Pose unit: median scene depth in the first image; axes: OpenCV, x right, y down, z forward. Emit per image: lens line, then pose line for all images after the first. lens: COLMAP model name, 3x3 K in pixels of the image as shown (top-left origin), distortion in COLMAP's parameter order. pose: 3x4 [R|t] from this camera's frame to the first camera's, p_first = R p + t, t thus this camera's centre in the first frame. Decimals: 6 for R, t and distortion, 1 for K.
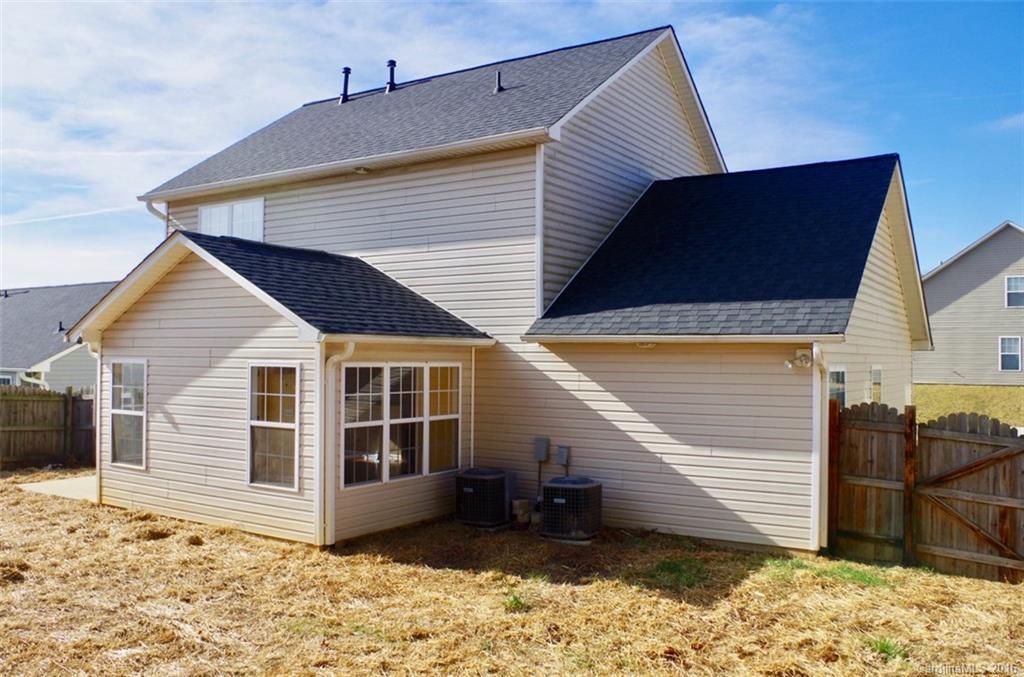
lens RADIAL K [[865.3, 0, 512.0], [0, 865.3, 338.5], [0, 0, 1]] dist [-0.087942, -0.000615]
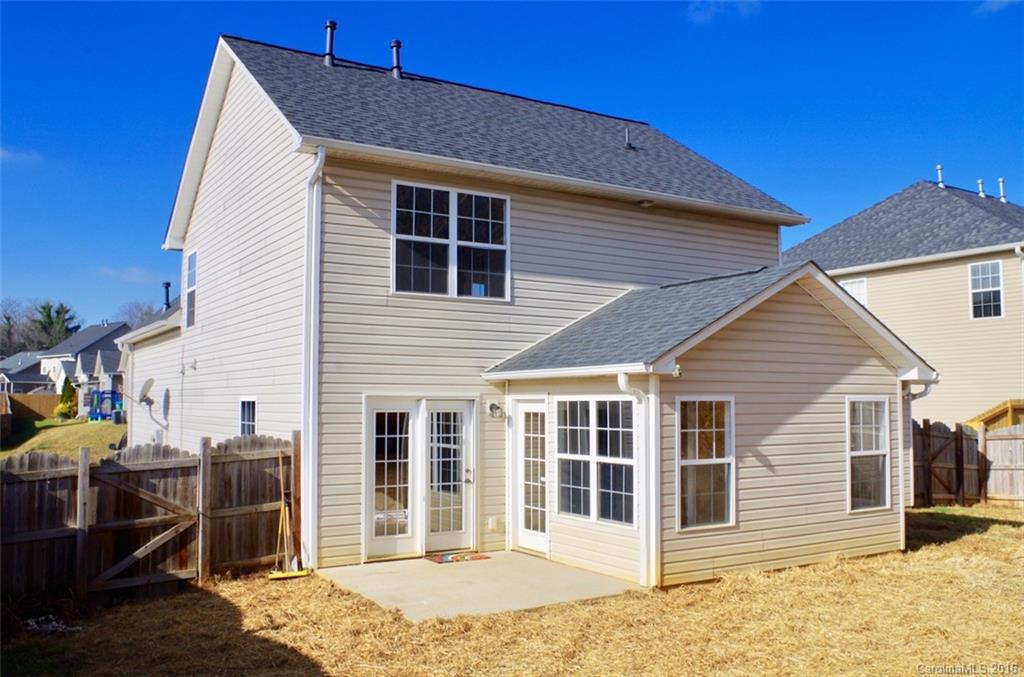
lens RADIAL K [[886.3, 0, 512.0], [0, 886.3, 338.5], [0, 0, 1]] dist [-0.048045, -0.001499]
pose [[0.423320, 0.052384, 0.904464, -1.341891], [-0.018503, 0.998619, -0.049177, 0.014319], [-0.905791, 0.004082, 0.423705, 0.827049]]
